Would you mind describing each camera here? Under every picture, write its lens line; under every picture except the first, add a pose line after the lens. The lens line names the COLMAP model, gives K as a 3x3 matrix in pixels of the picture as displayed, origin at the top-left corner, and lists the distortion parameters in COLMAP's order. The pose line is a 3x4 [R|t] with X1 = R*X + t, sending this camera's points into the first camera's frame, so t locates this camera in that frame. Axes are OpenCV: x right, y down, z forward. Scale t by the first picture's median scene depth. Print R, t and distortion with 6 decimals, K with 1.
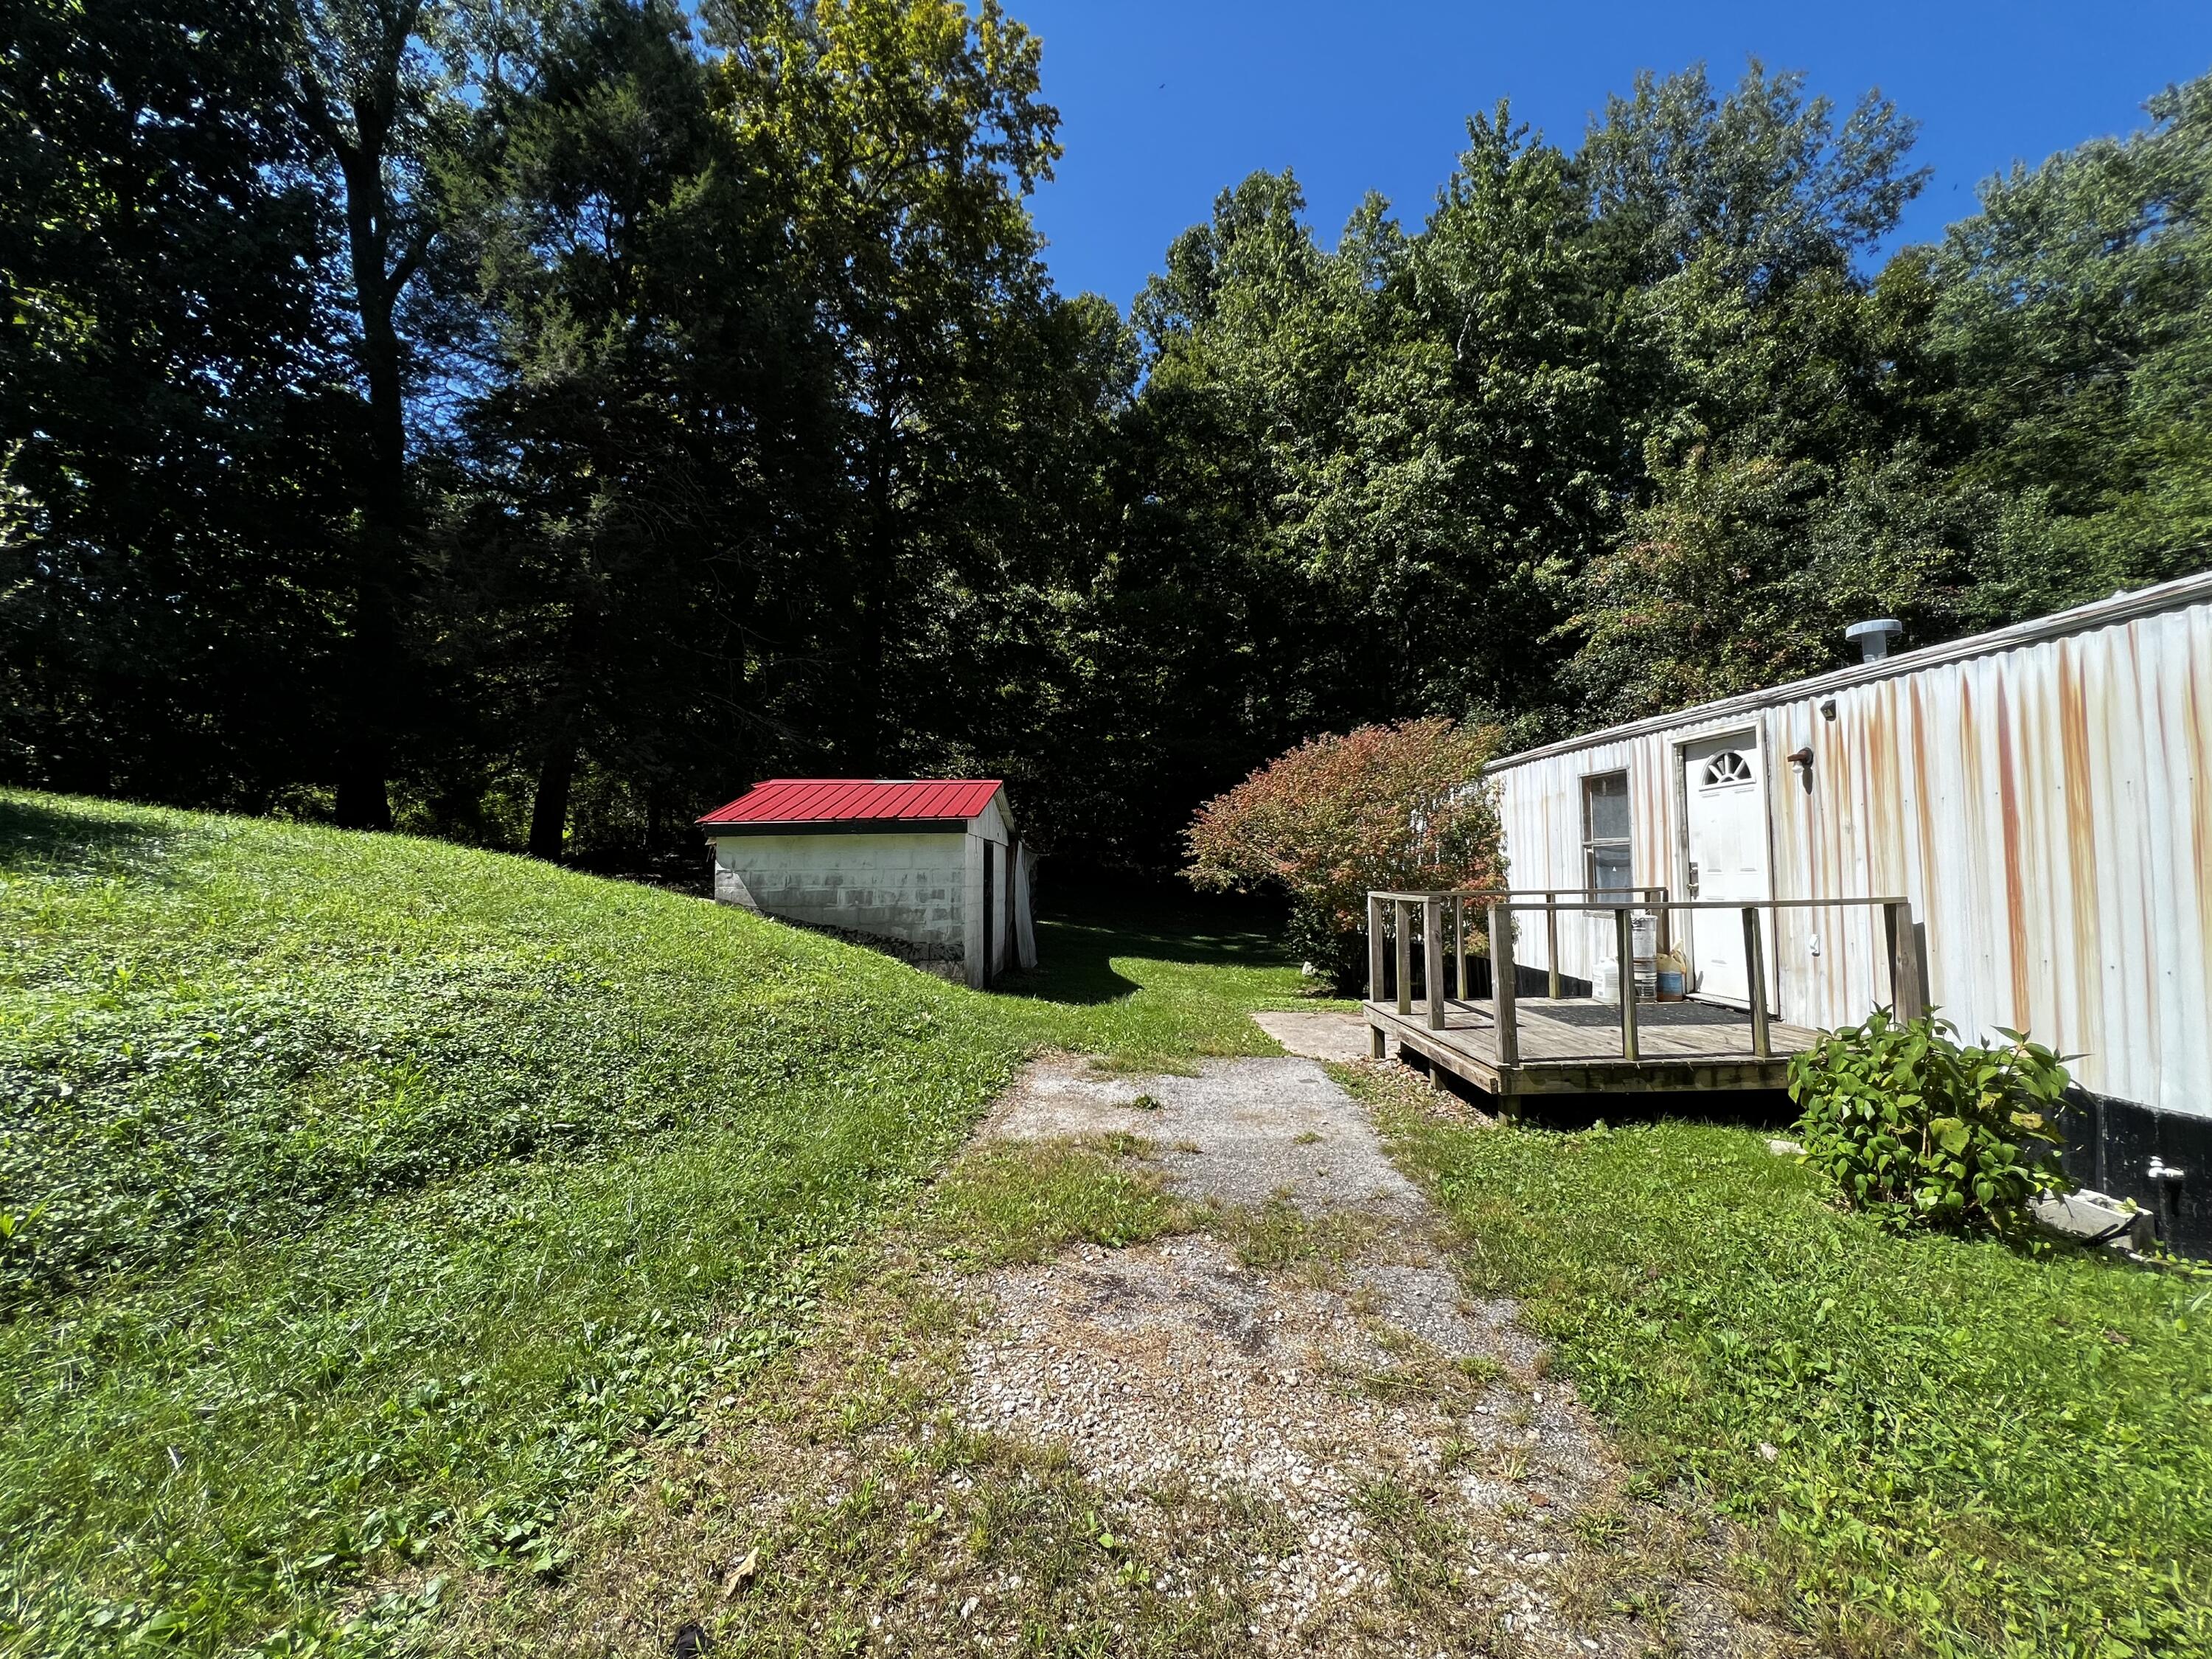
lens RADIAL K [[890.2, 0, 1099.0], [0, 890.2, 824.2], [0, 0, 1]] dist [-0.000954, 0.000187]
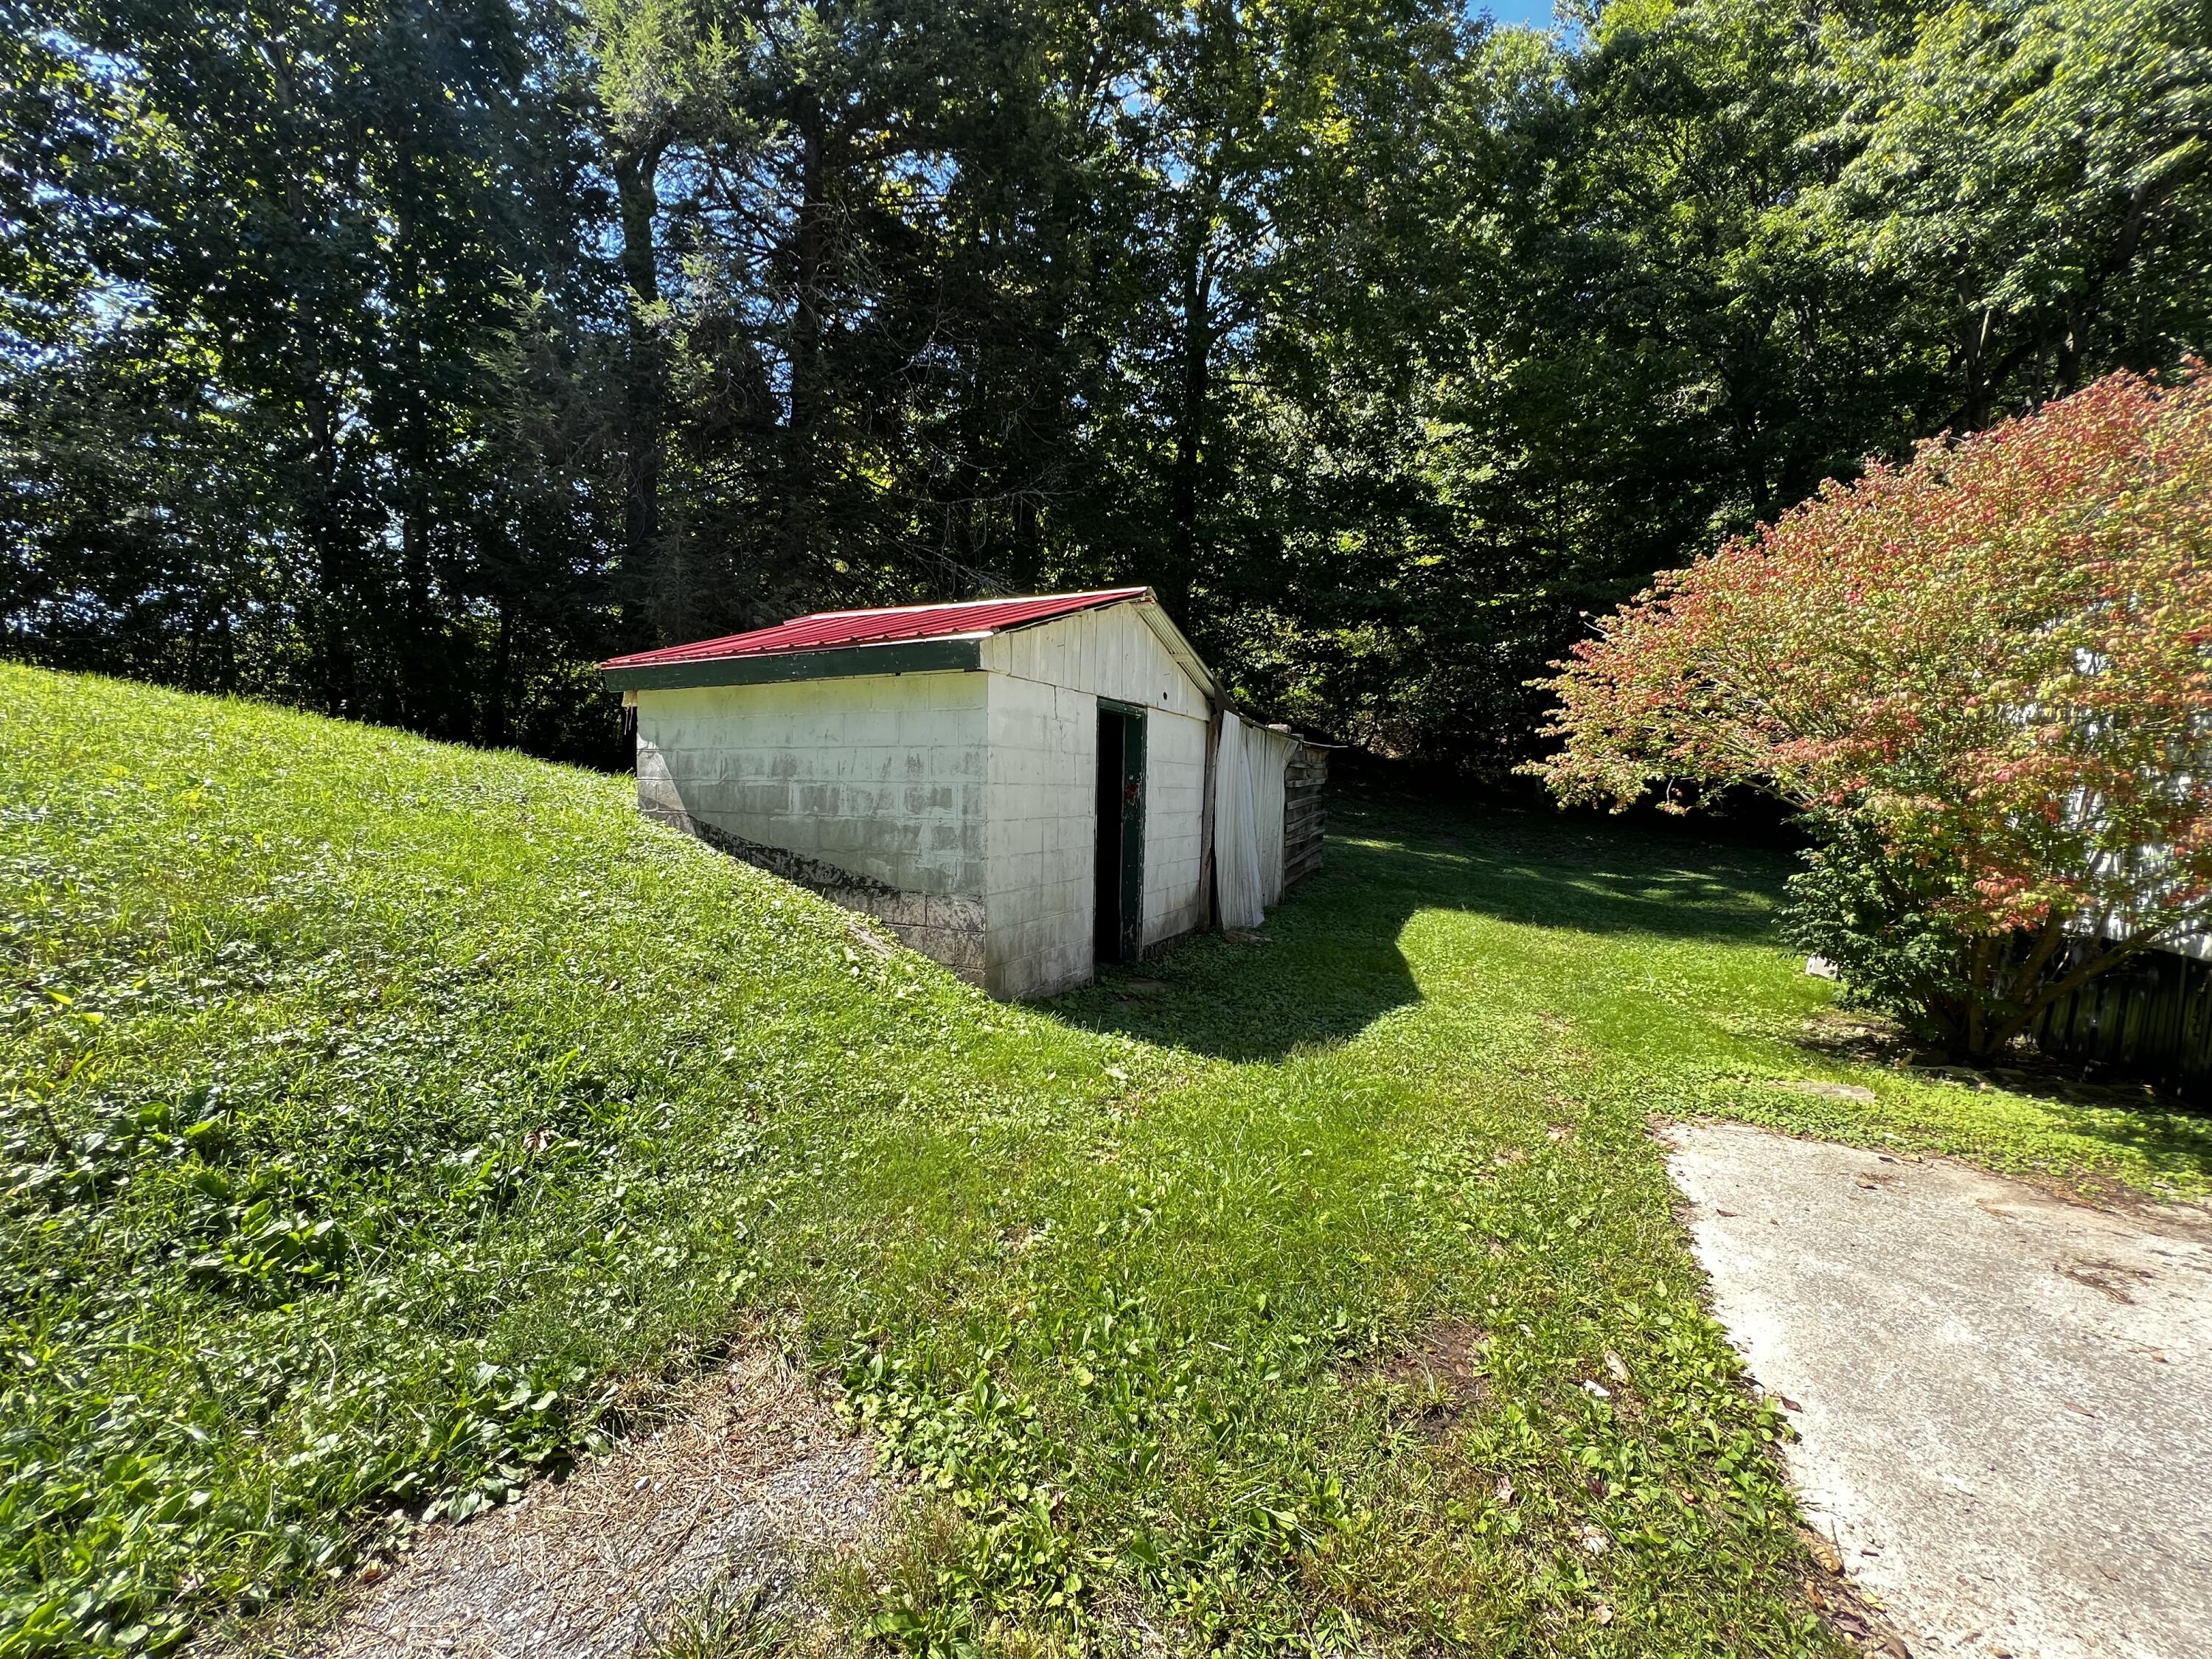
lens RADIAL K [[890.1, 0, 1112.4], [0, 890.1, 831.7], [0, 0, 1]] dist [-0.003686, 0.000077]
pose [[0.911502, 0.039648, -0.409379, 0.109535], [0.004701, 0.994274, 0.106761, 0.046330], [0.411268, -0.099237, 0.906096, 0.601831]]
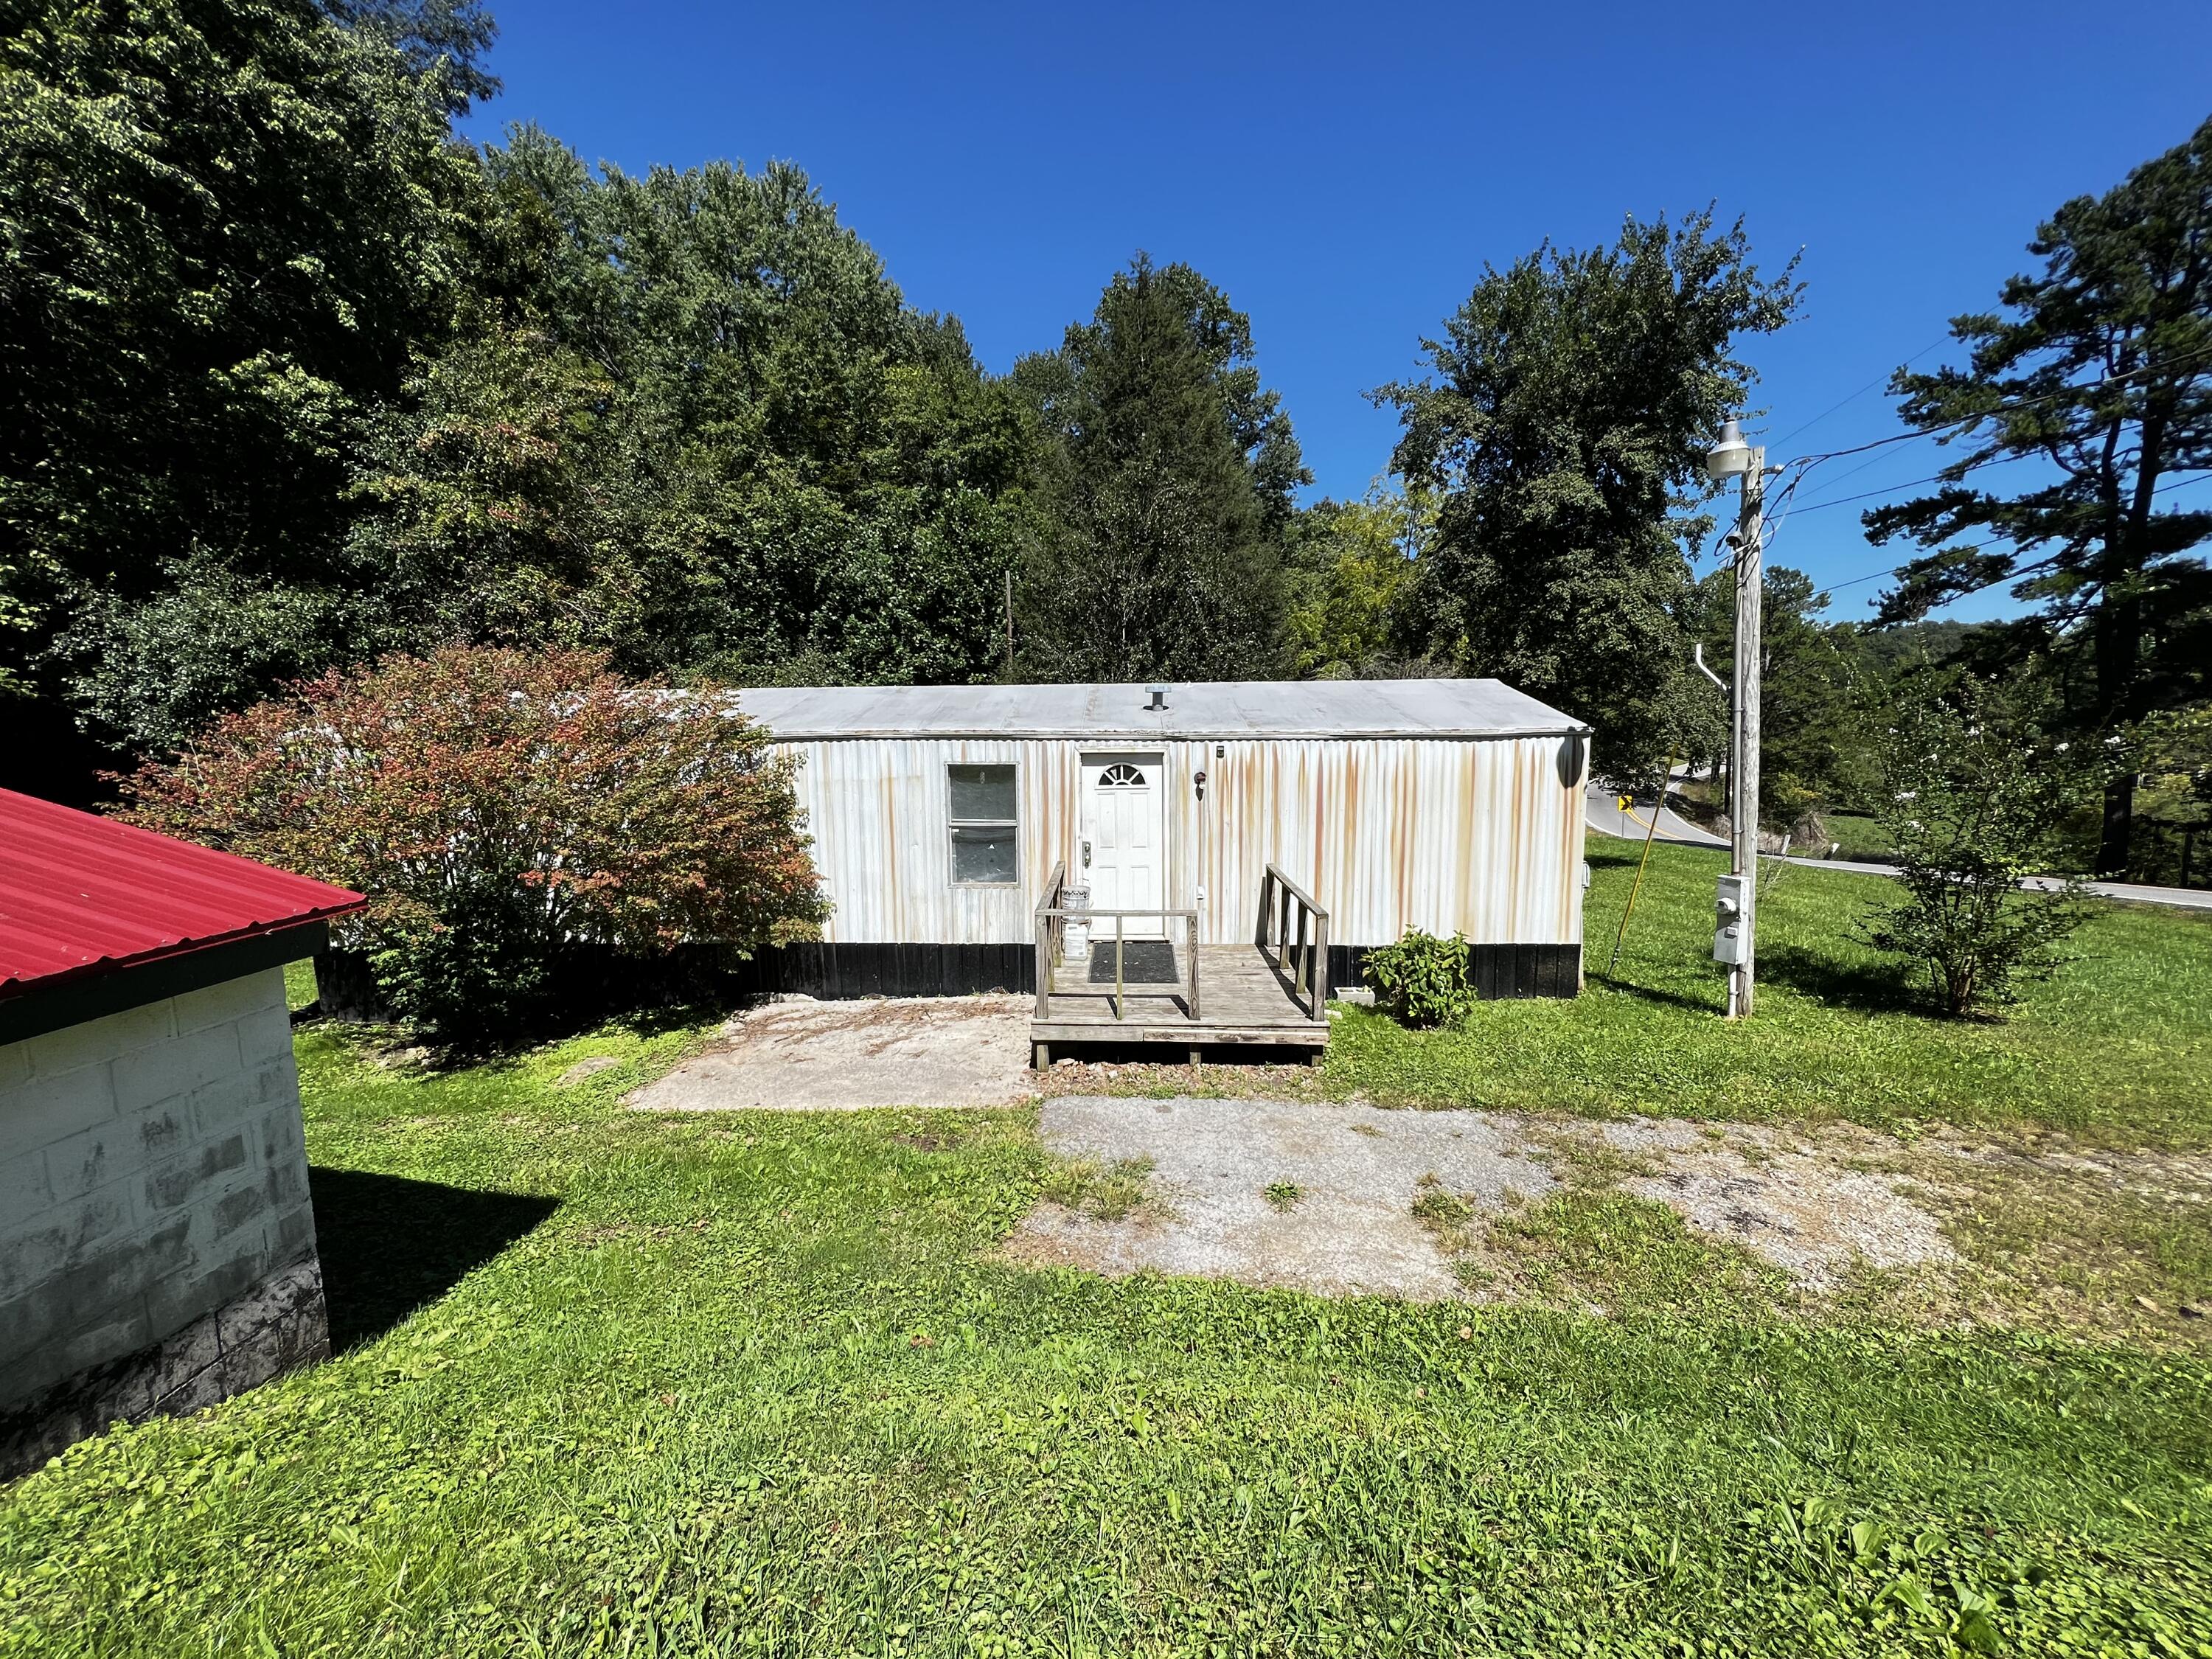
lens RADIAL K [[890.2, 0, 1097.4], [0, 890.2, 833.6], [0, 0, 1]] dist [-0.000954, 0.000187]
pose [[0.034236, -0.116468, 0.992604, -0.488464], [-0.049411, 0.991775, 0.118075, -0.094602], [-0.998192, -0.053088, 0.028200, 0.688467]]
